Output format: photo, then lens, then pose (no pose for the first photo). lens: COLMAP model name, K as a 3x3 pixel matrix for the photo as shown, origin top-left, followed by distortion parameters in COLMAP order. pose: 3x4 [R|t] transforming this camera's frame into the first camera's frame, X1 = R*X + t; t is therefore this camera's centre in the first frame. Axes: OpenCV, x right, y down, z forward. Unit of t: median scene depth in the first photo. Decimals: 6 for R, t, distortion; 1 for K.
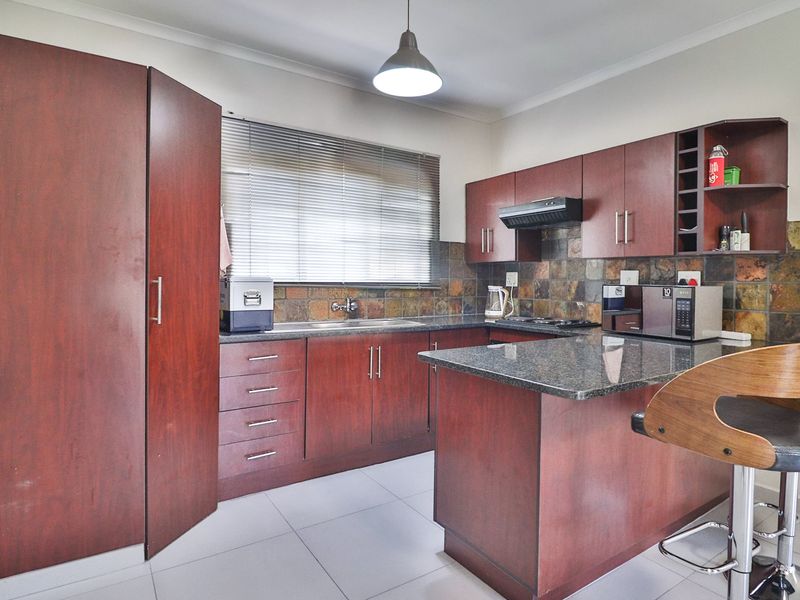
lens RADIAL K [[472.1, 0, 404.1], [0, 472.1, 282.1], [0, 0, 1]] dist [0.000270, -0.000797]
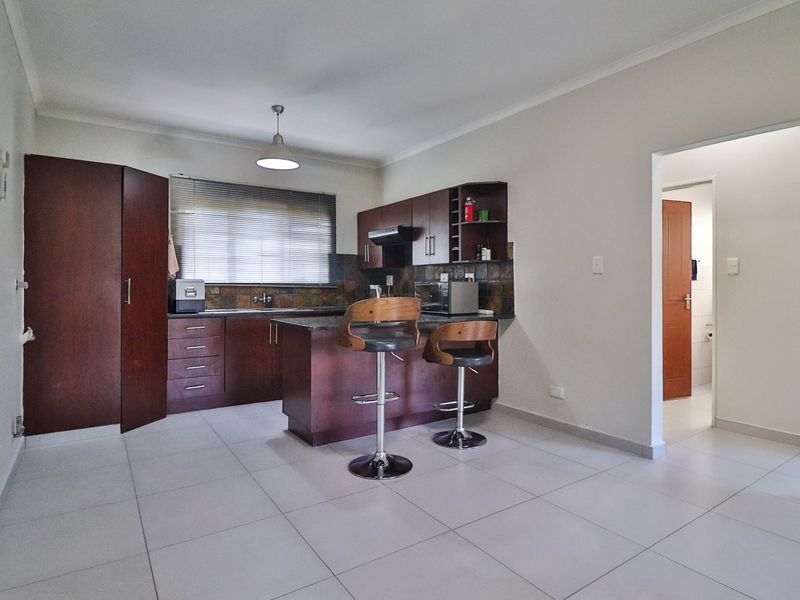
lens RADIAL K [[472.1, 0, 404.1], [0, 472.1, 282.1], [0, 0, 1]] dist [0.000270, -0.000797]
pose [[0.999951, -0.009831, -0.001382, 0.345587], [0.009809, 0.999836, -0.015217, 0.025948], [0.001531, 0.015202, 0.999883, -0.519493]]
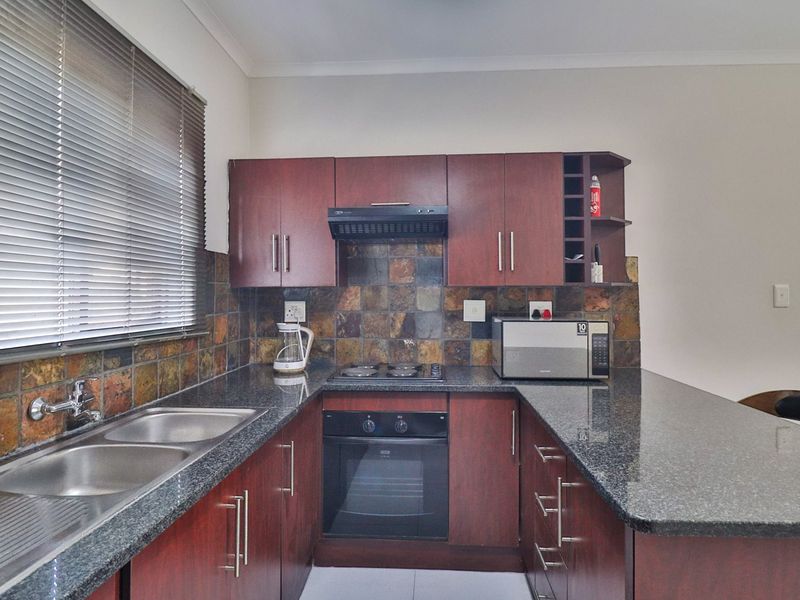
lens RADIAL K [[472.1, 0, 404.1], [0, 472.1, 282.1], [0, 0, 1]] dist [0.000270, -0.000797]
pose [[0.603576, 0.009848, 0.797245, -0.286430], [0.013209, 0.999663, -0.022349, -0.039551], [-0.797196, 0.024021, 0.603242, 0.576055]]
